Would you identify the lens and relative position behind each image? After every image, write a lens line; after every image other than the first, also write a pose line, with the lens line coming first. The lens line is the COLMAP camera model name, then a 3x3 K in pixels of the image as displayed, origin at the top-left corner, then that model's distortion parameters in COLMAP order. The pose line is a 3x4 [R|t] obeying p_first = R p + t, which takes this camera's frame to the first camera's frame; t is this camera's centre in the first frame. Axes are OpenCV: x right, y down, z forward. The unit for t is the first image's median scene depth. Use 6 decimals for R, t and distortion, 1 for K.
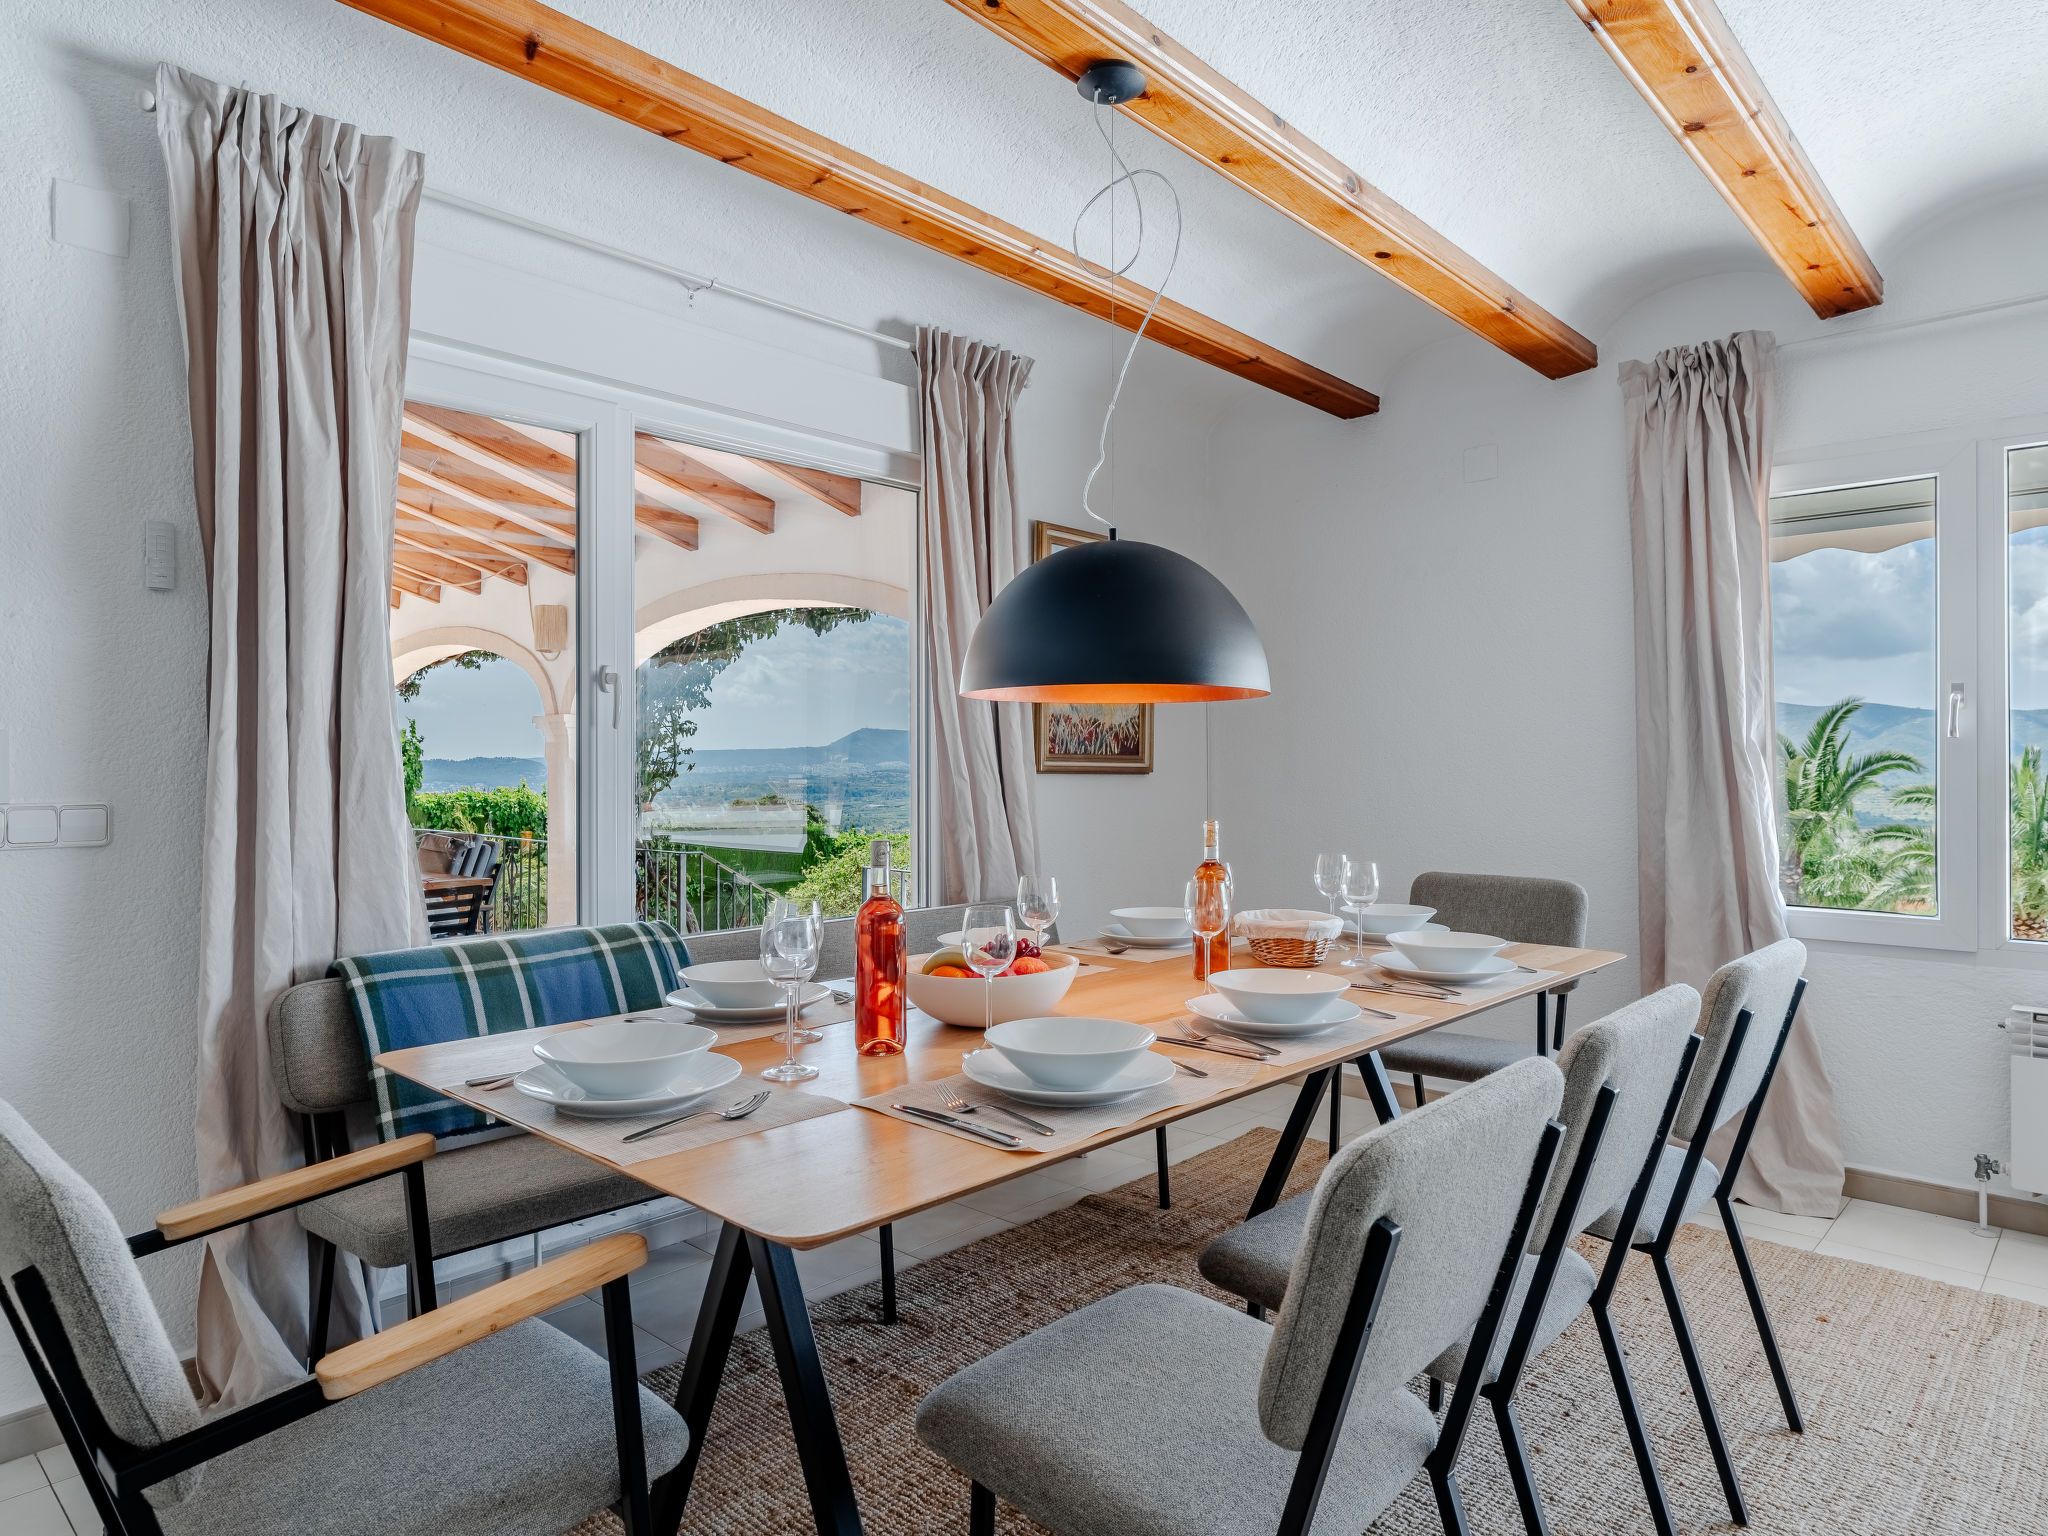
lens RADIAL K [[1263.0, 0, 1018.0], [0, 1263.0, 764.1], [0, 0, 1]] dist [-0.005749, 0.007892]
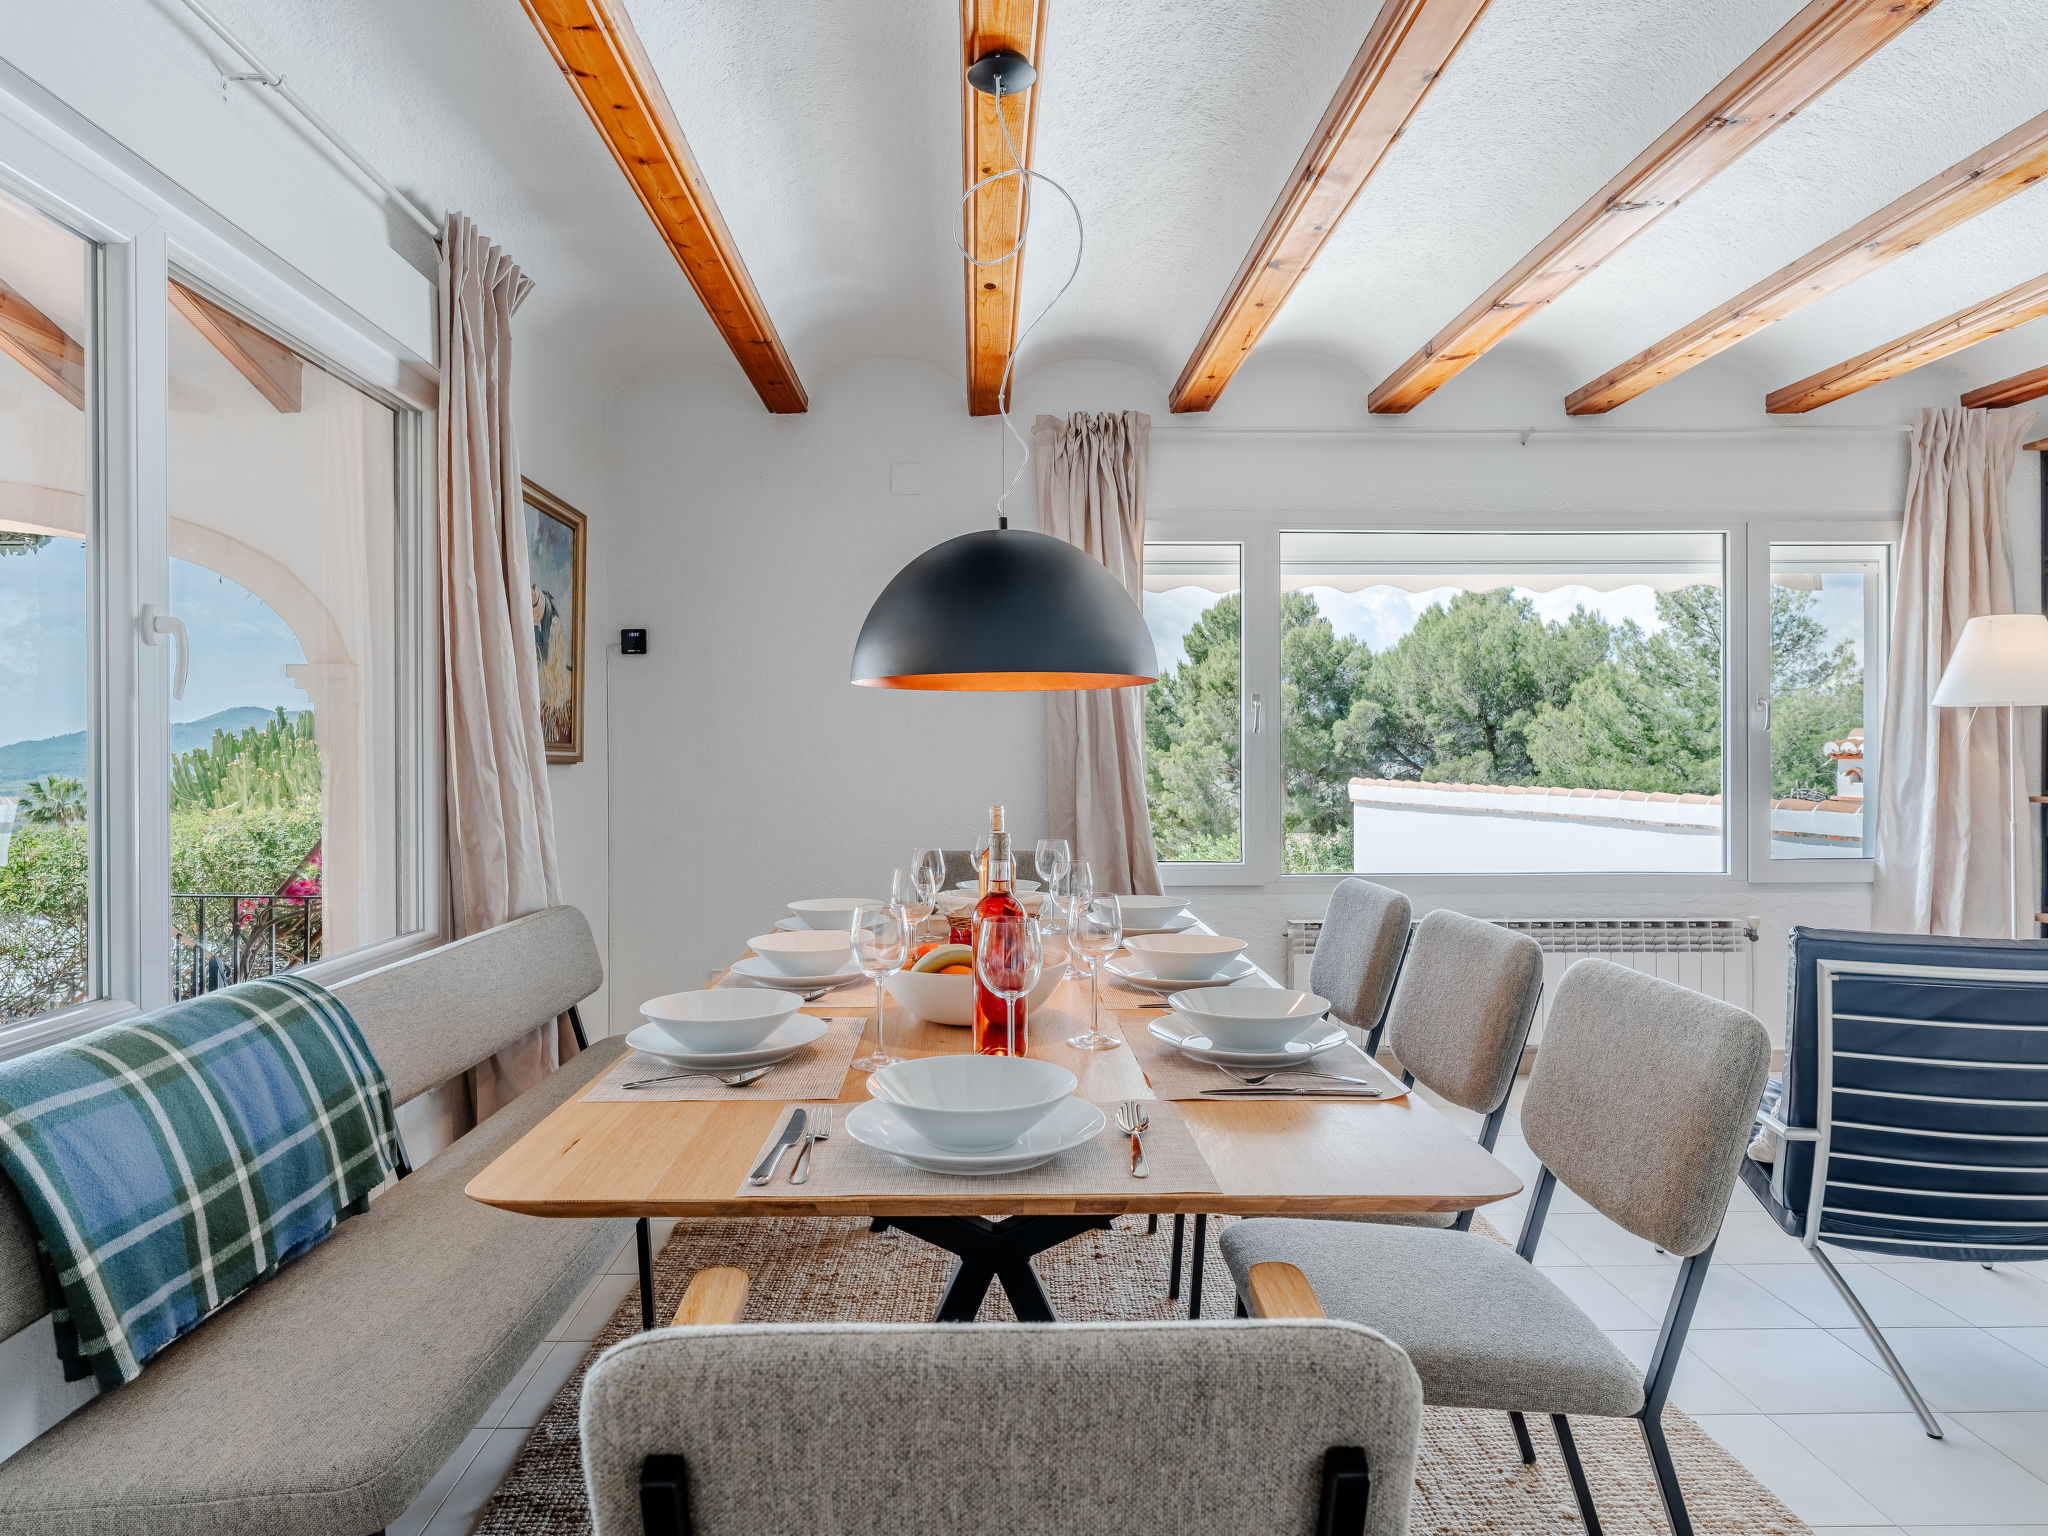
lens RADIAL K [[1263.0, 0, 1019.3], [0, 1263.0, 760.7], [0, 0, 1]] dist [-0.005749, 0.007892]
pose [[0.715359, -0.005052, 0.698738, -0.372201], [0.001544, 0.999983, 0.005650, 0.001159], [-0.698755, -0.002963, 0.715355, 0.161534]]
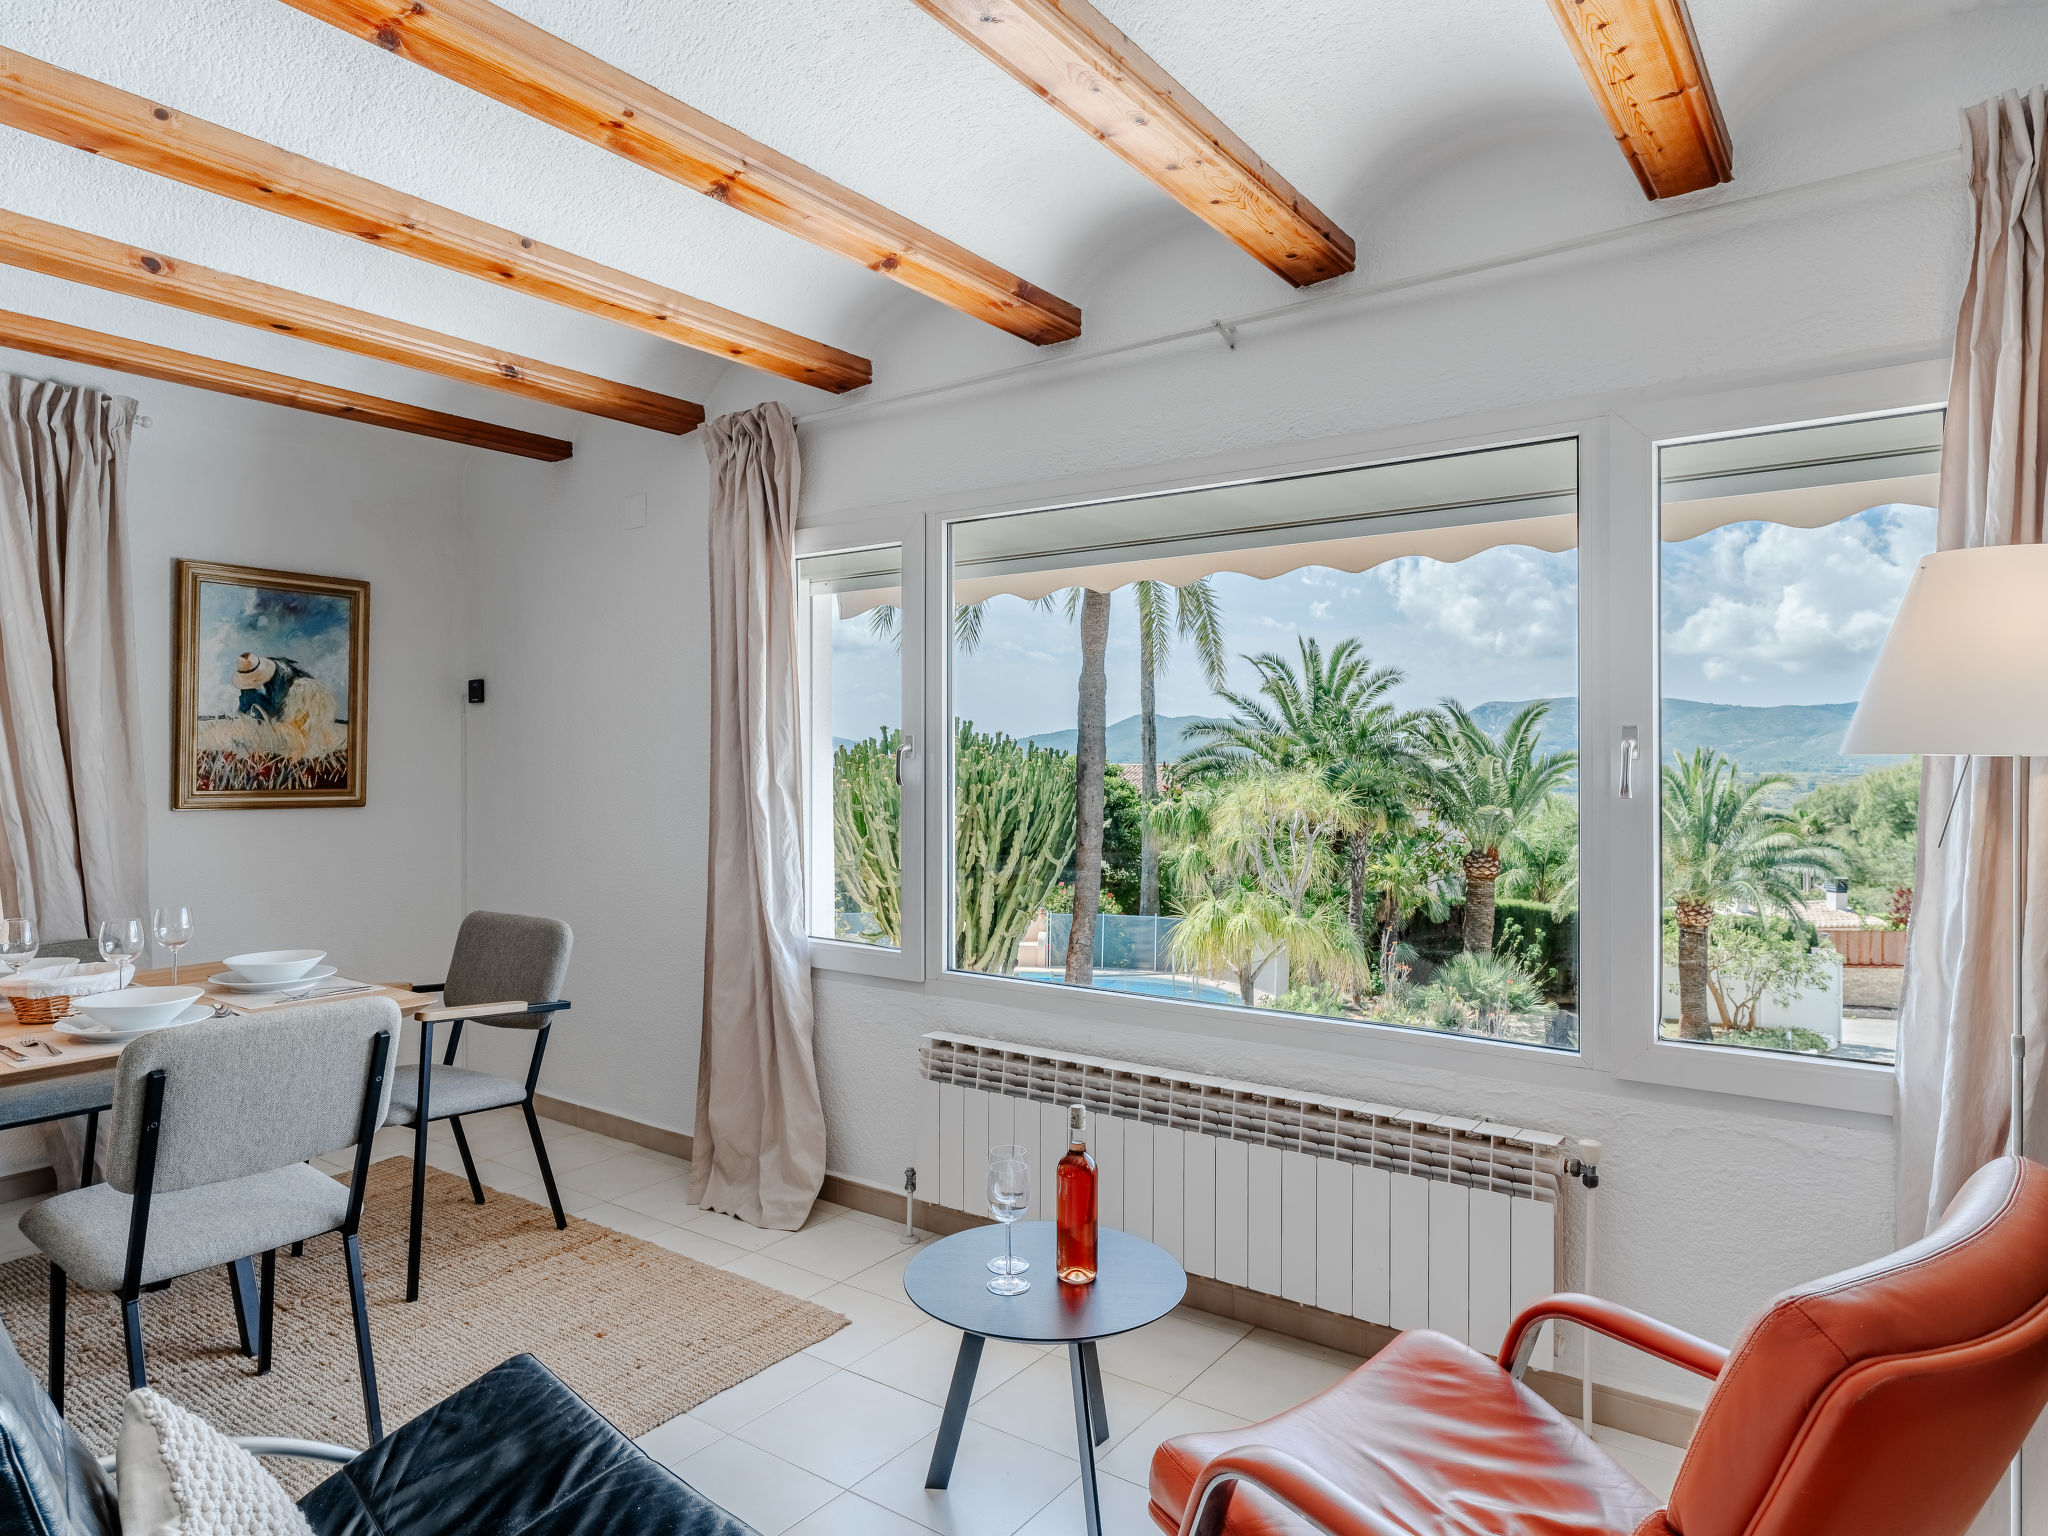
lens RADIAL K [[1263.0, 0, 1031.1], [0, 1263.0, 759.0], [0, 0, 1]] dist [-0.005749, 0.007892]
pose [[0.993238, 0.000505, 0.116097, 0.637887], [-0.001043, 0.999989, 0.004574, -0.043560], [-0.116094, -0.004664, 0.993227, -0.083845]]
